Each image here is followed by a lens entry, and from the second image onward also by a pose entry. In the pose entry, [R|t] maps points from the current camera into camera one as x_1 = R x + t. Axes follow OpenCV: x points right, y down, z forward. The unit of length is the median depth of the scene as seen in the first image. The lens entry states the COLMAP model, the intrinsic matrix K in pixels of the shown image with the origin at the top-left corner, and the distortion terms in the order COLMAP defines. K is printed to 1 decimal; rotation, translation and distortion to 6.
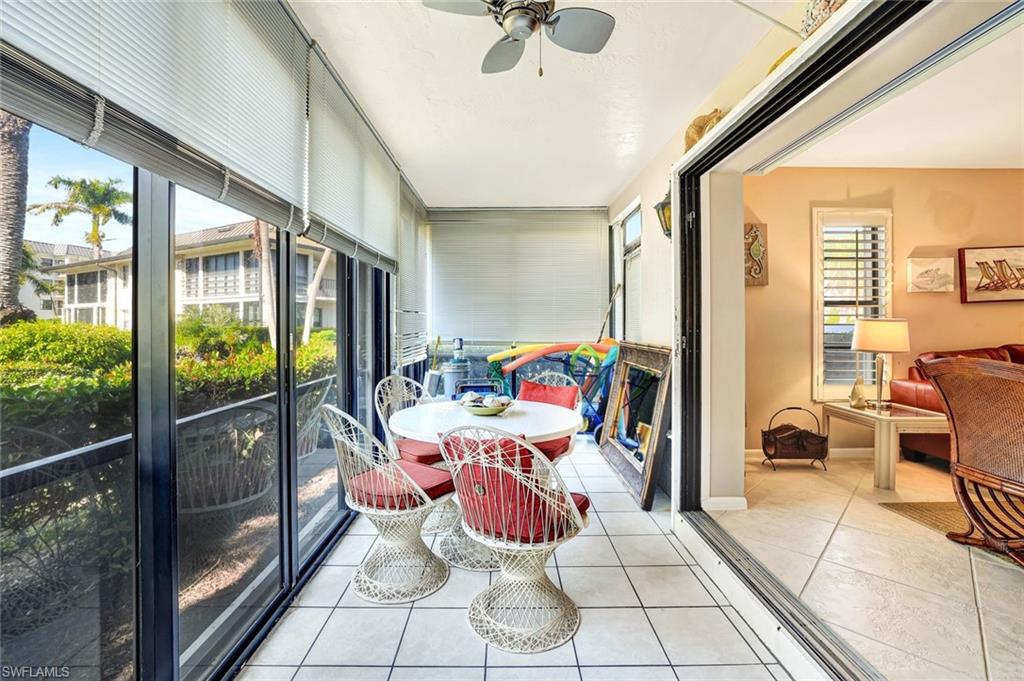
lens RADIAL K [[449.5, 0, 504.9], [0, 449.5, 333.2], [0, 0, 1]] dist [-0.002370, -0.000120]
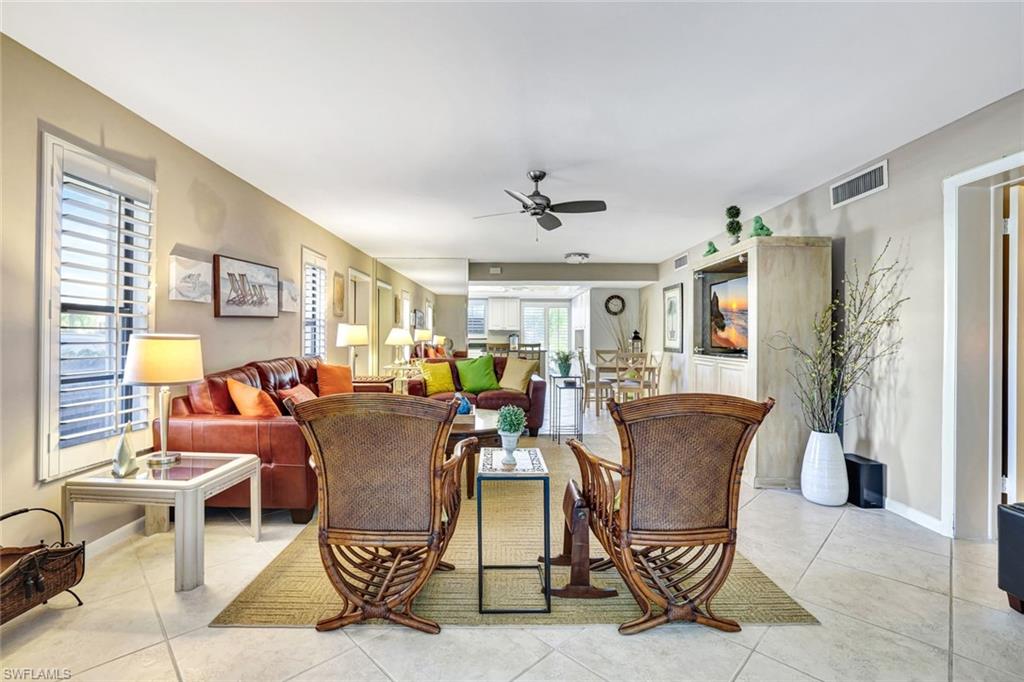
lens RADIAL K [[449.5, 0, 504.9], [0, 449.5, 333.7], [0, 0, 1]] dist [-0.002370, -0.000120]
pose [[0.009079, 0.006972, 0.999934, 0.140819], [0.001108, 0.999975, -0.006982, -0.027255], [-0.999958, 0.001171, 0.009071, 0.426174]]
